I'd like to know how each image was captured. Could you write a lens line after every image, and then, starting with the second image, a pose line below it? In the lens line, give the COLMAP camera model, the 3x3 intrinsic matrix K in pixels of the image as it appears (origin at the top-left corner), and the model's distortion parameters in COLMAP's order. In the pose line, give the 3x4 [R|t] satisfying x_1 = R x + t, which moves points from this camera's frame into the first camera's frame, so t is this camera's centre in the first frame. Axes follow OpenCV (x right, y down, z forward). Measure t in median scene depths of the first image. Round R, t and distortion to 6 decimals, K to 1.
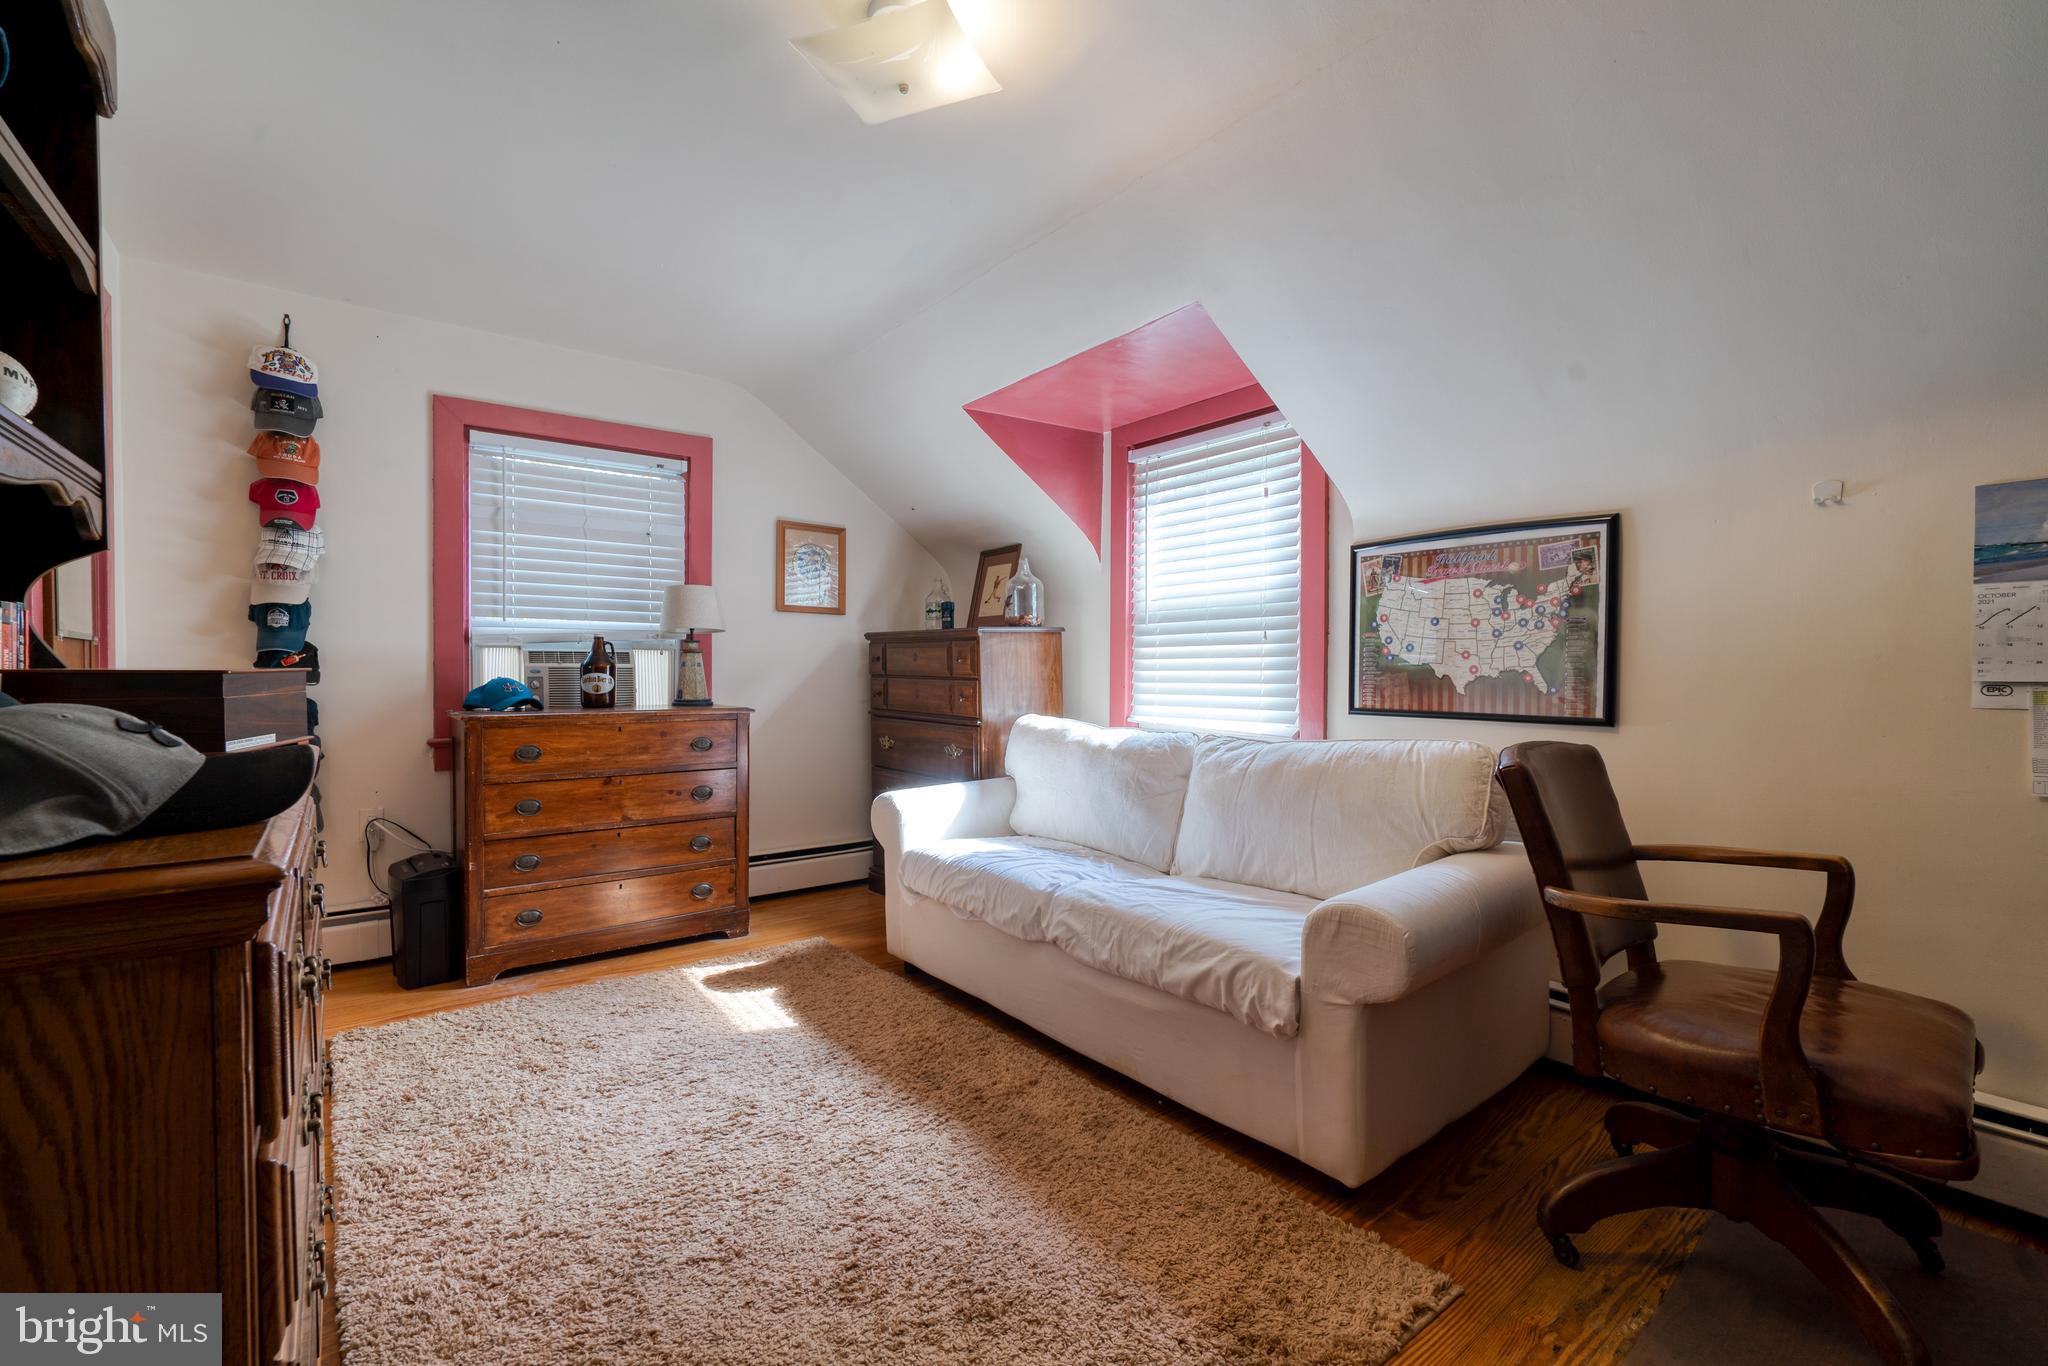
lens RADIAL K [[876.7, 0, 1025.7], [0, 876.7, 686.5], [0, 0, 1]] dist [-0.005119, 0.000922]
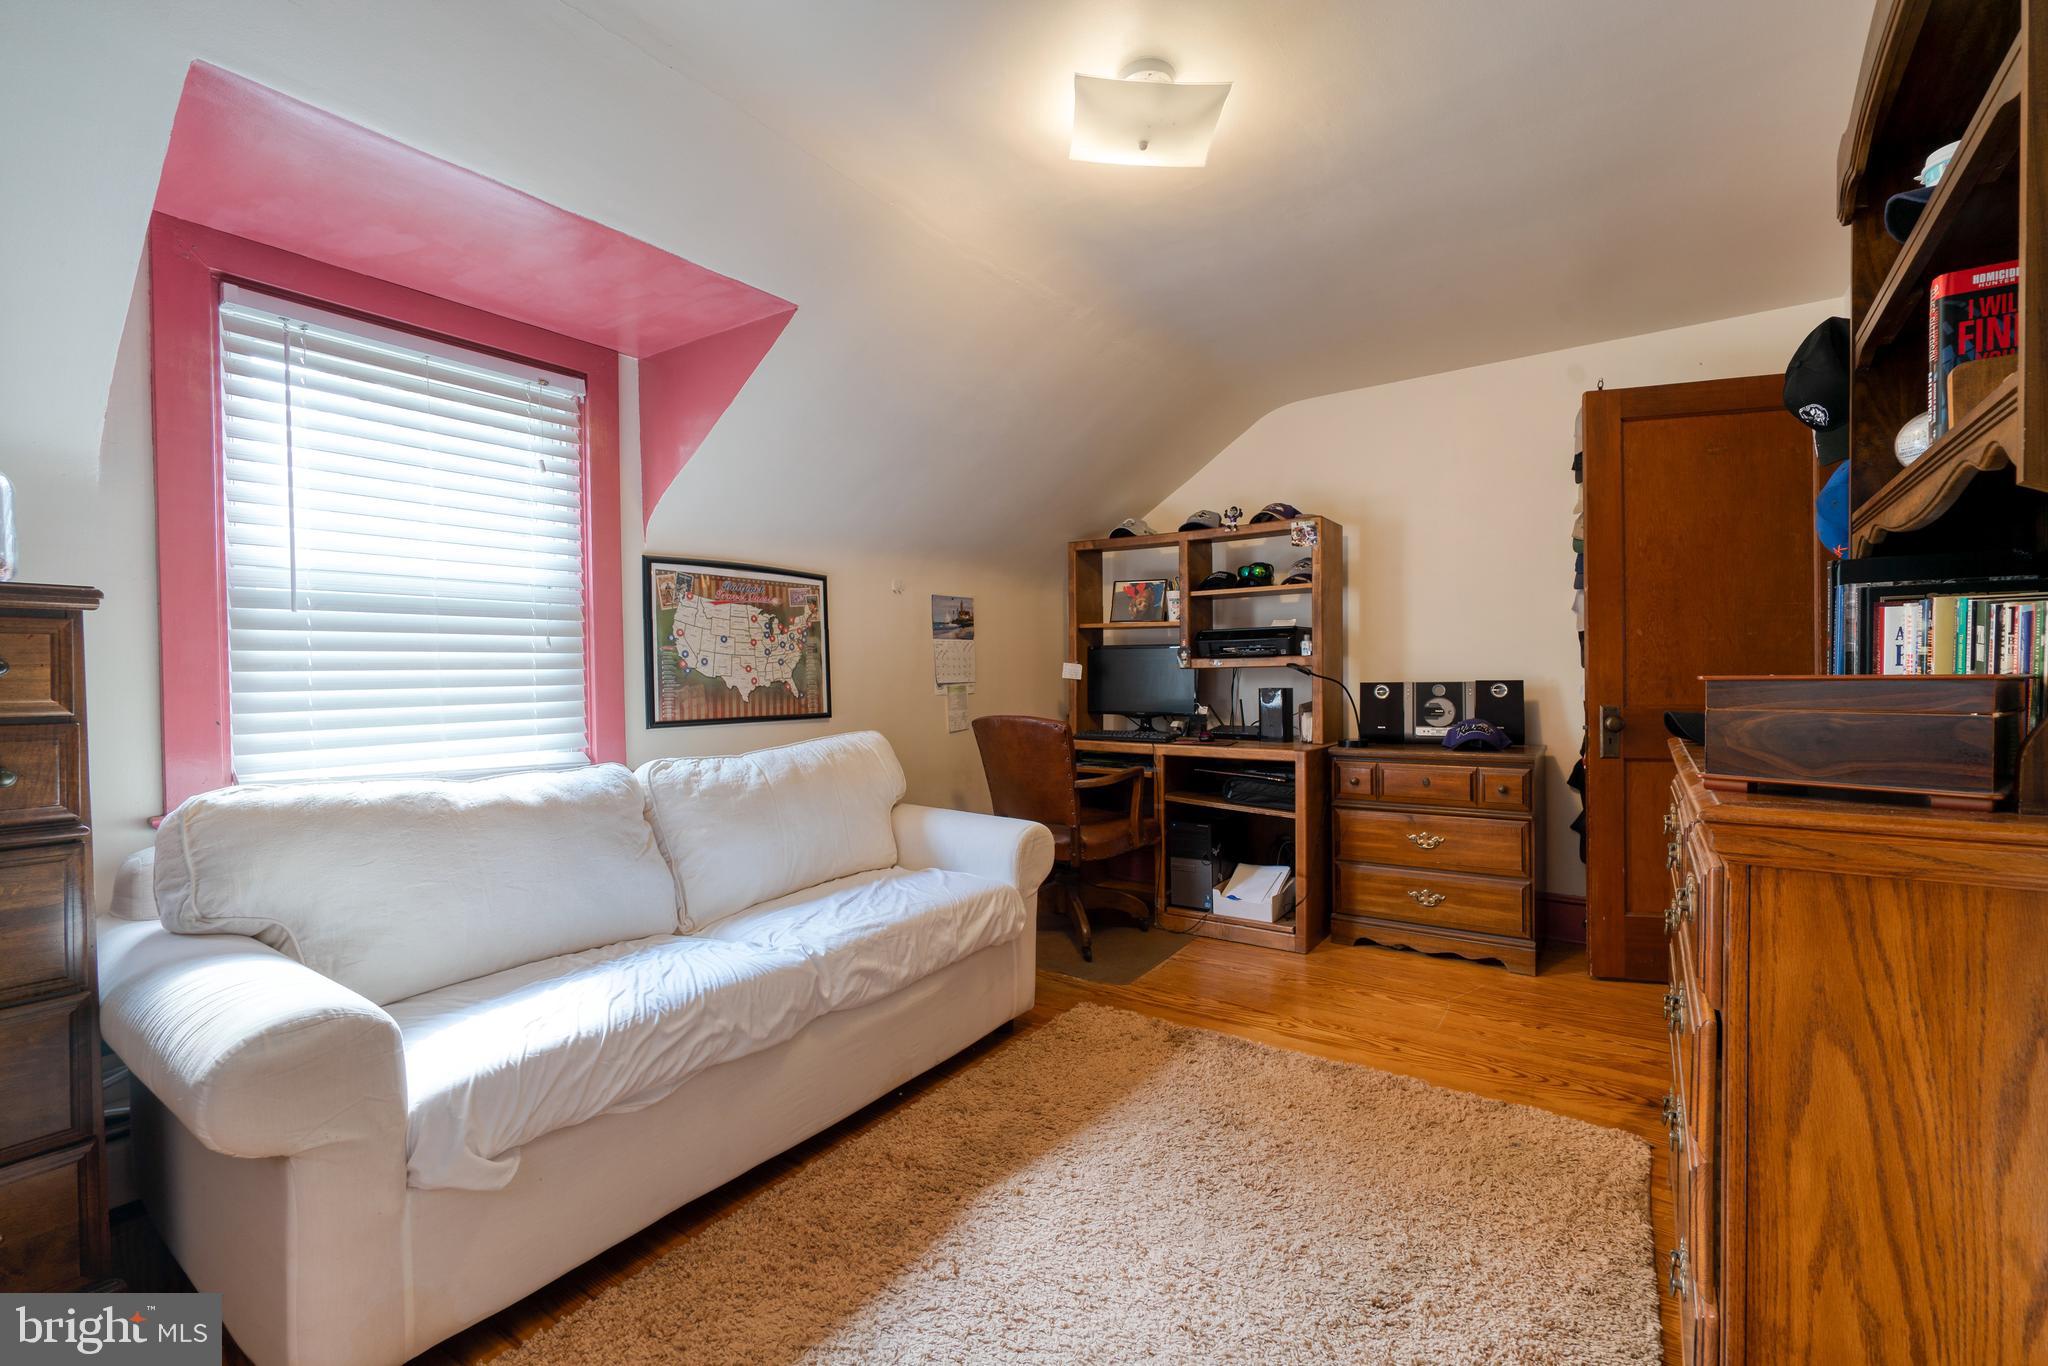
lens RADIAL K [[876.7, 0, 1025.7], [0, 876.7, 686.5], [0, 0, 1]] dist [-0.005119, 0.000922]
pose [[-0.290700, -0.009968, 0.956762, -0.757975], [0.033008, 0.999246, 0.020440, -0.023571], [-0.956245, 0.037523, -0.290152, 0.979419]]
